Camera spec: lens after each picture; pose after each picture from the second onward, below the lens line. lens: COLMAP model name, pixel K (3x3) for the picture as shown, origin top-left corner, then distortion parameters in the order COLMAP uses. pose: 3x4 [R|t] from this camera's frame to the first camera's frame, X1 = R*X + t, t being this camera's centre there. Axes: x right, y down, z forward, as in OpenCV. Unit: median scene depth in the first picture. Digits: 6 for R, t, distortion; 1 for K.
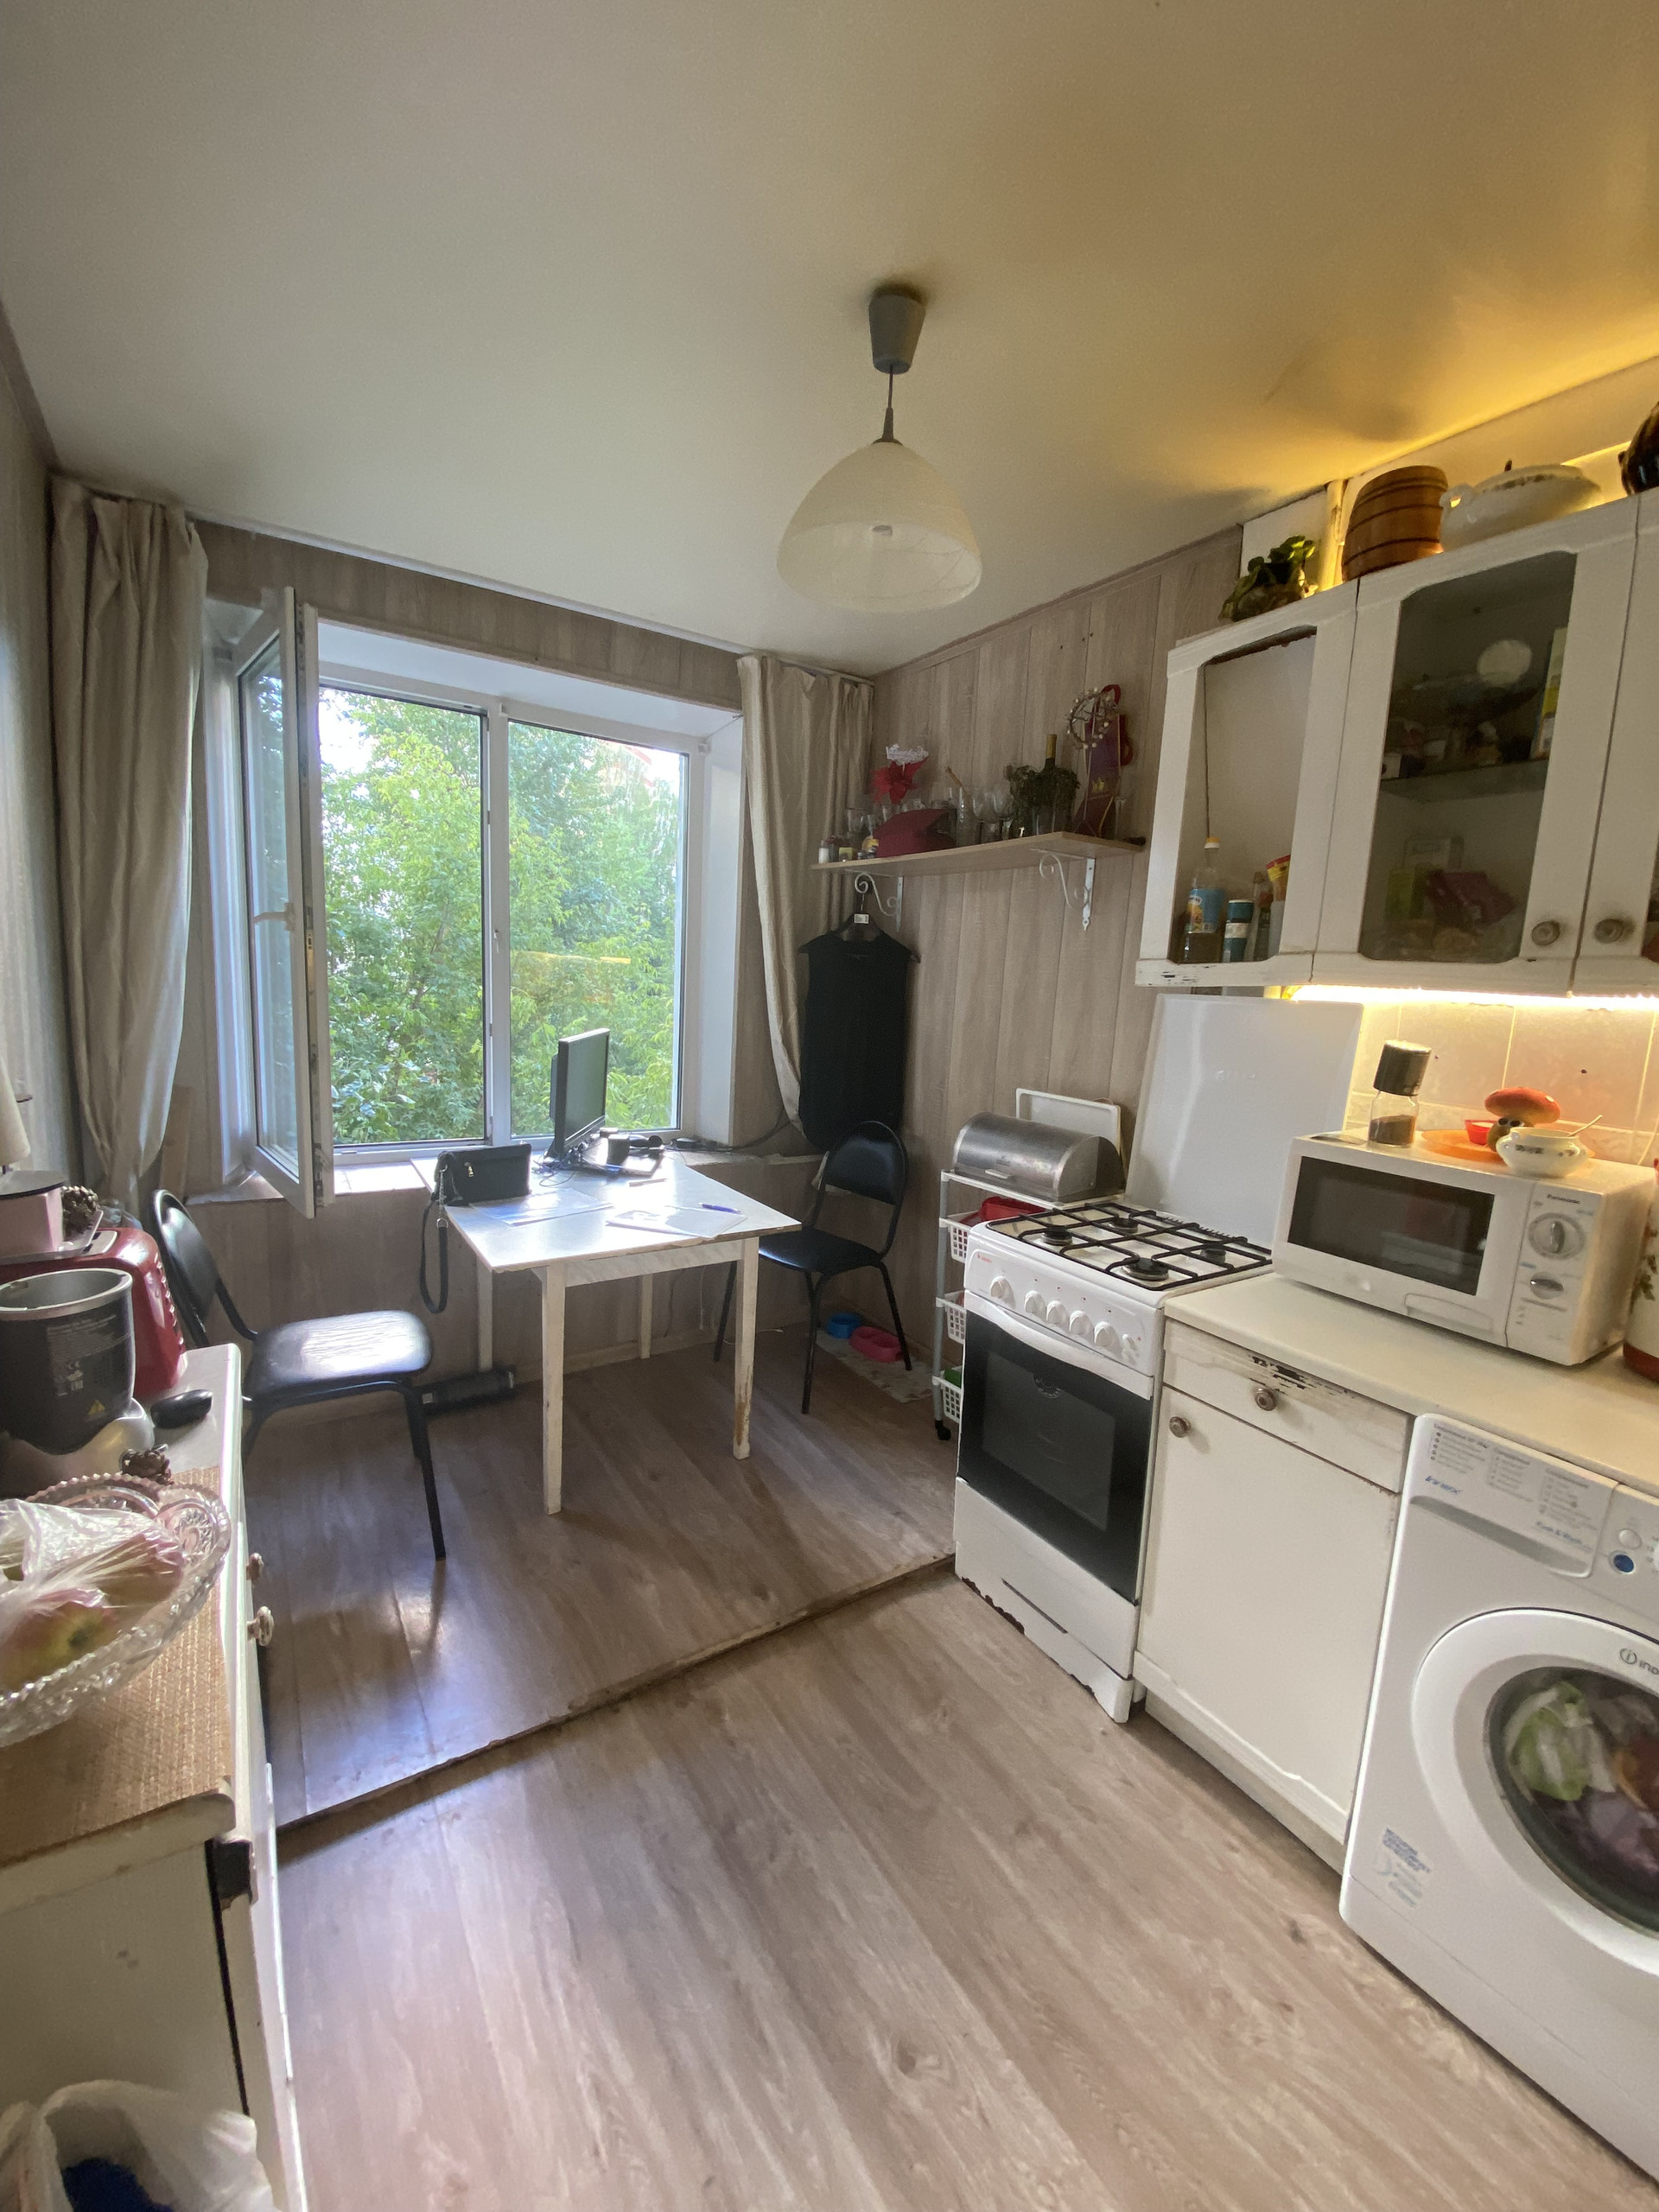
lens RADIAL K [[891.3, 0, 831.8], [0, 891.3, 1103.8], [0, 0, 1]] dist [0.018637, -0.021400]
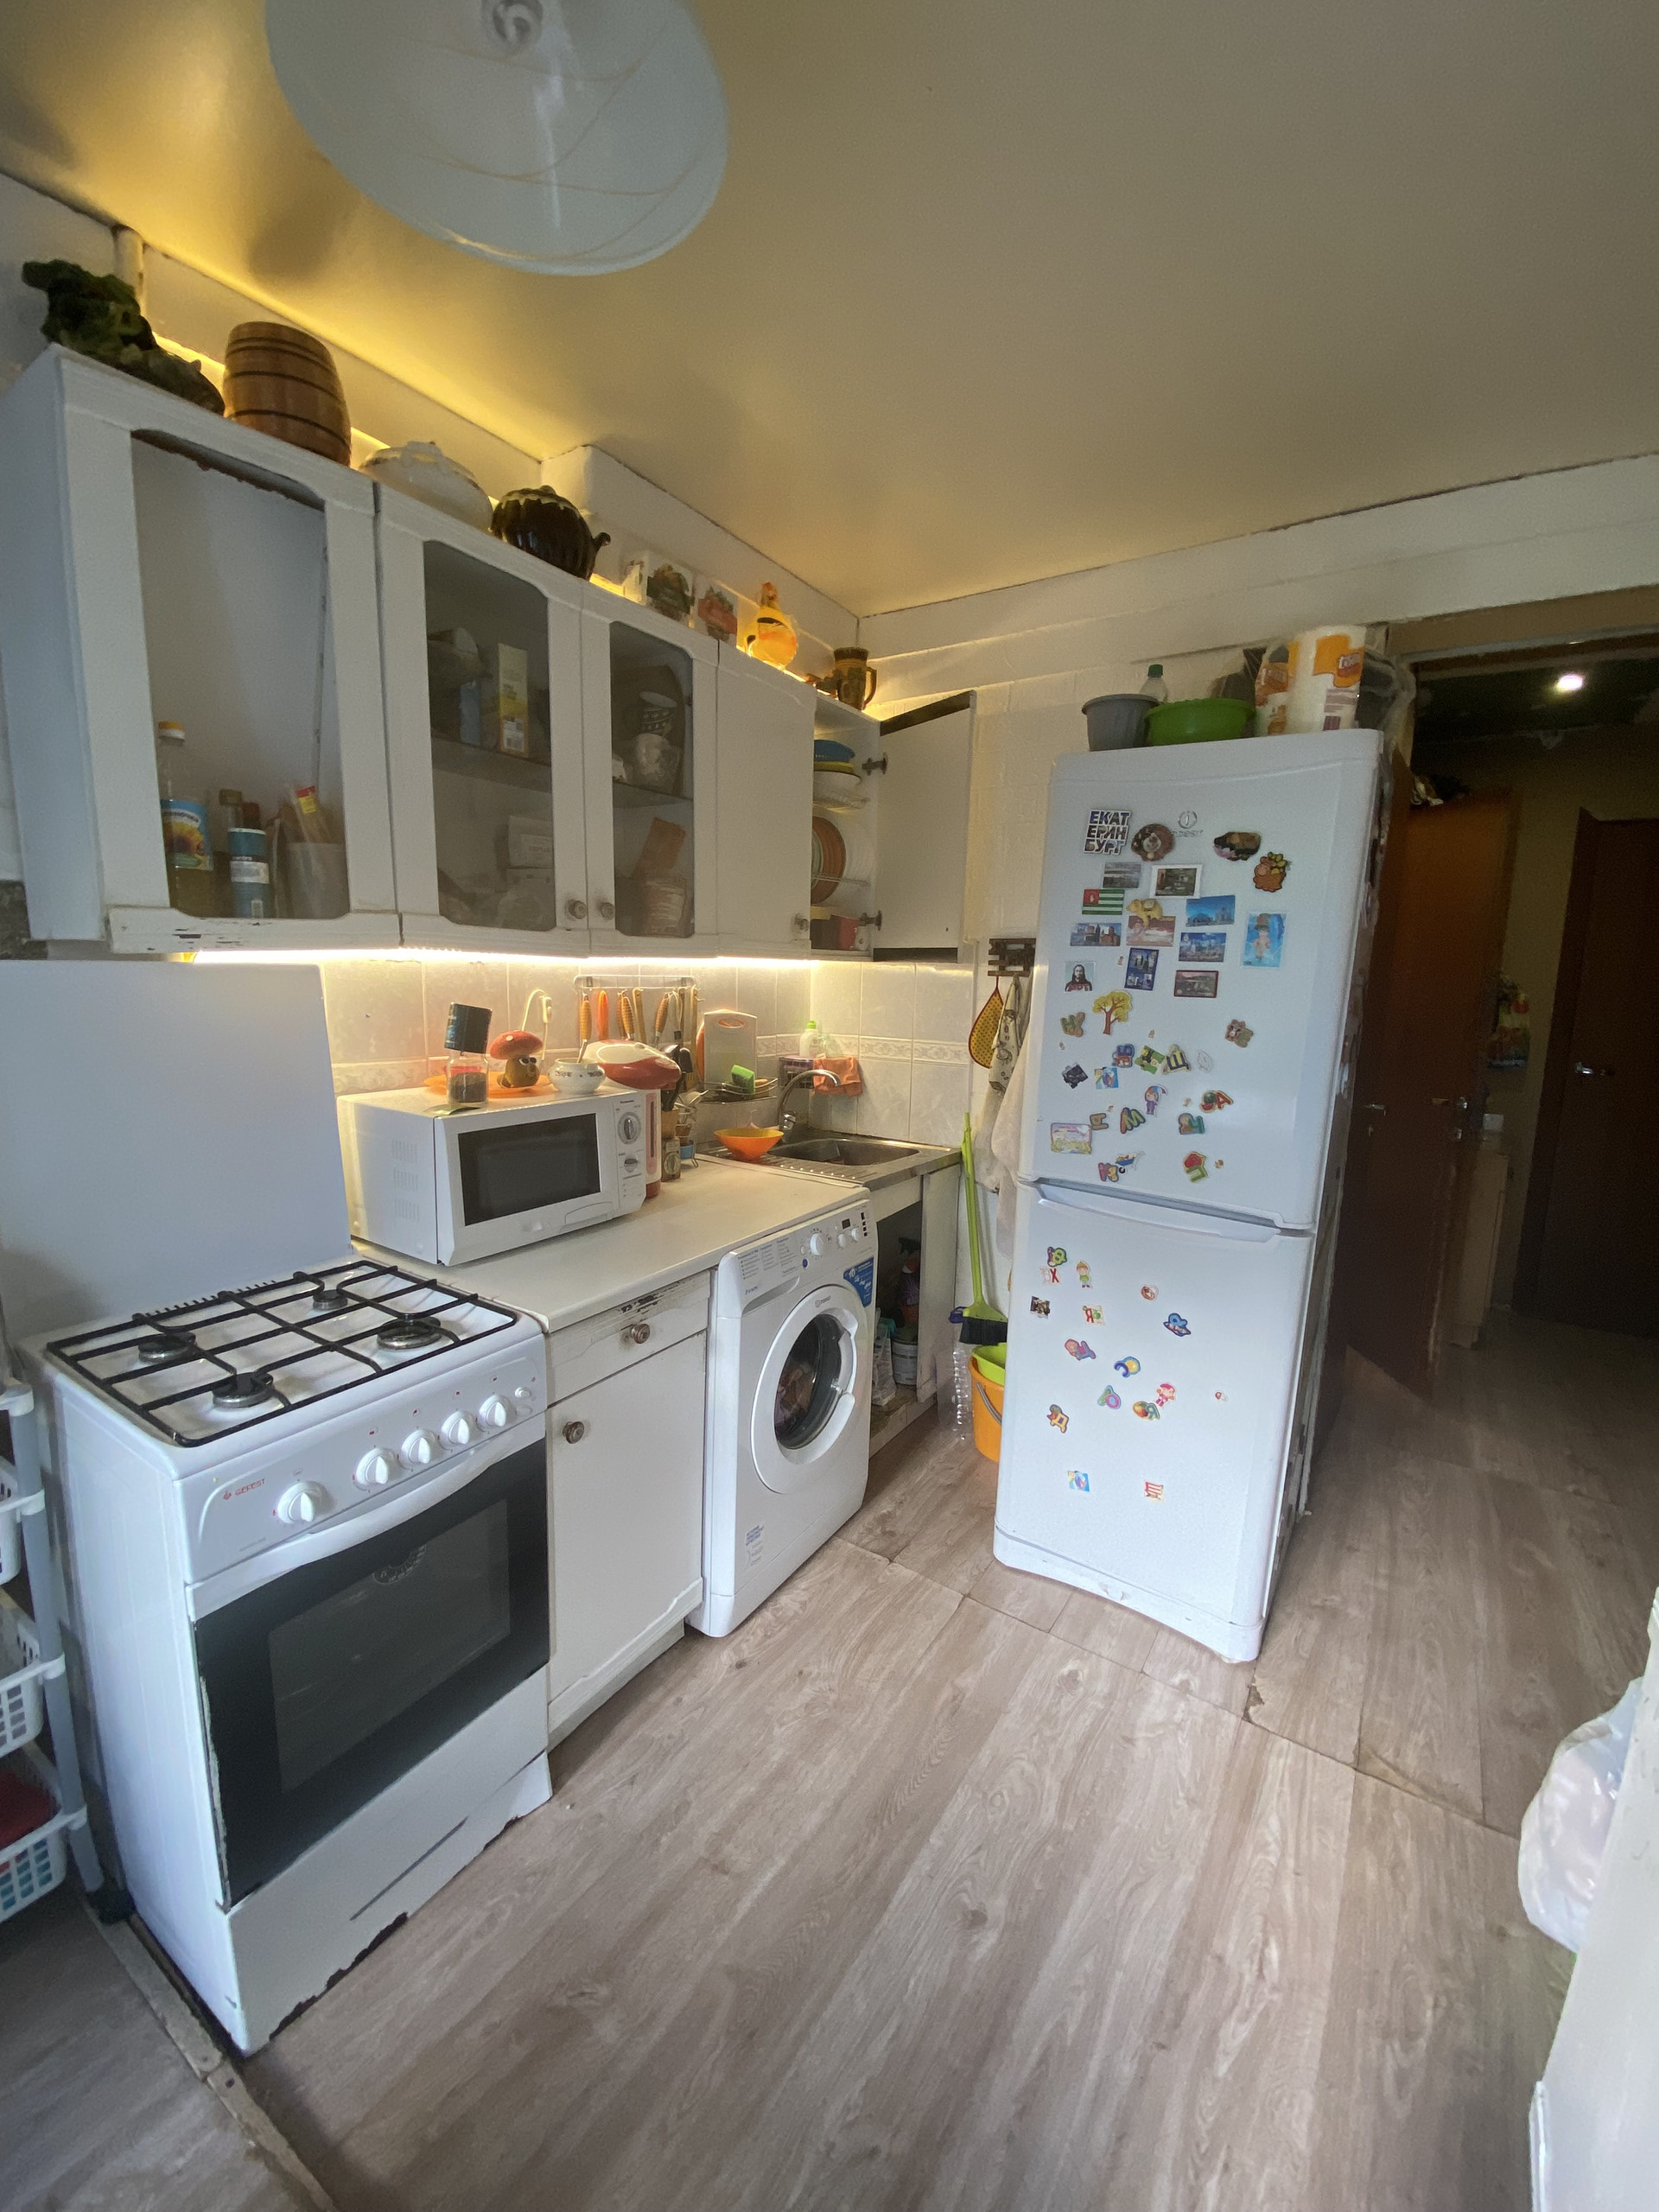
lens RADIAL K [[890.1, 0, 833.0], [0, 890.1, 1108.2], [0, 0, 1]] dist [0.018985, -0.020823]
pose [[-0.406813, -0.197059, 0.892004, -0.413788], [0.091487, 0.962759, 0.254413, -0.151260], [-0.908919, 0.185105, -0.373634, 0.876793]]
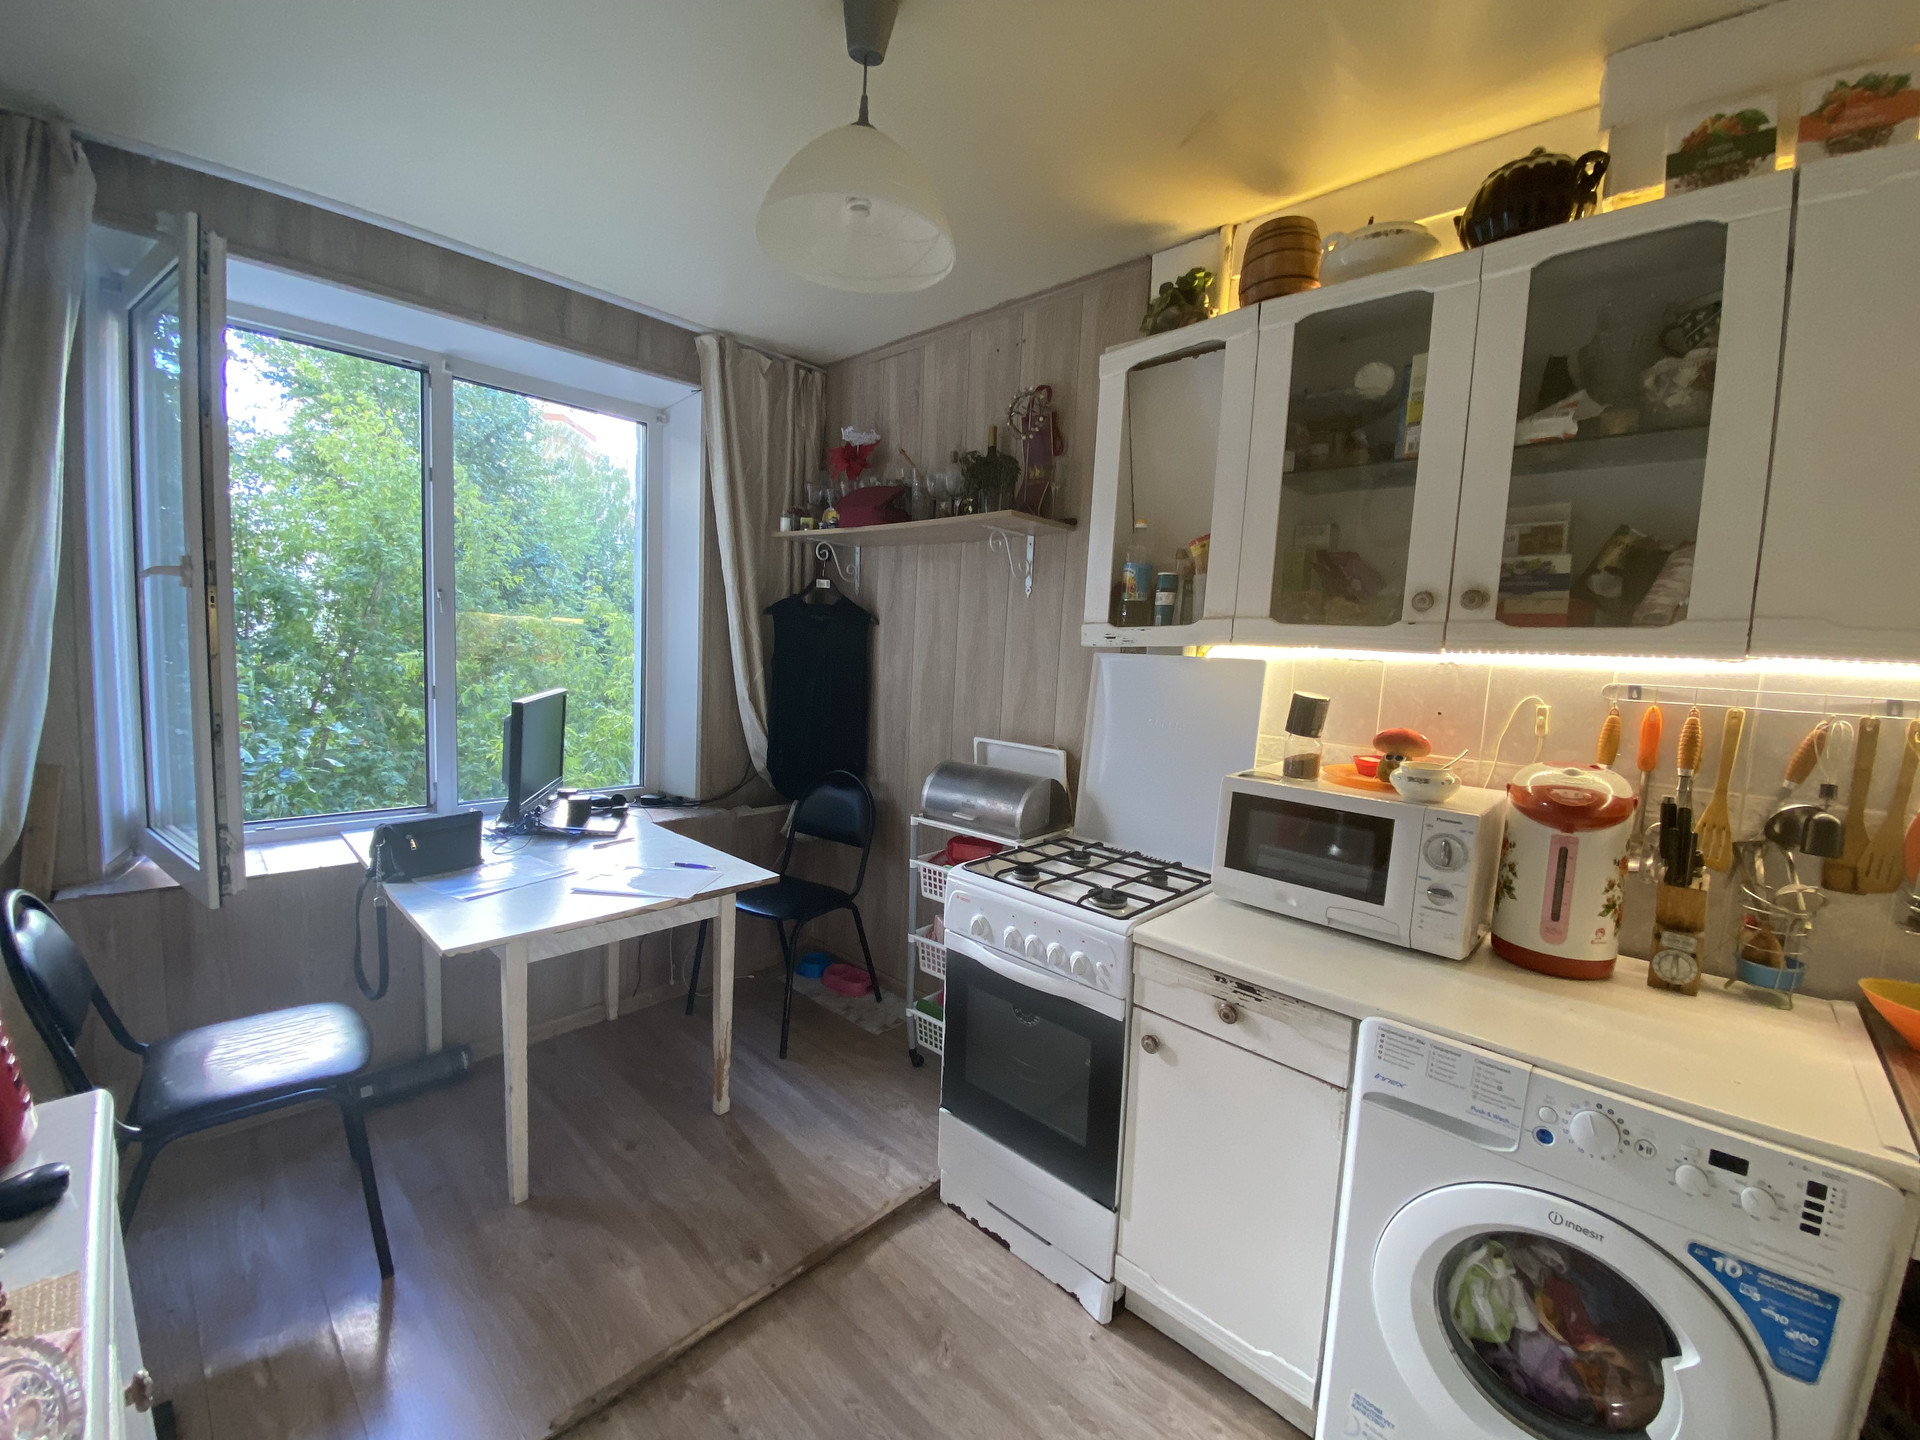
lens RADIAL K [[772.6, 0, 960.0], [0, 772.6, 720.0], [0, 0, 1]] dist [0.018985, -0.020823]
pose [[0.972223, -0.025775, 0.232634, -0.043628], [0.033812, 0.998959, -0.030628, -0.013701], [-0.231602, 0.037643, 0.972082, 0.093402]]
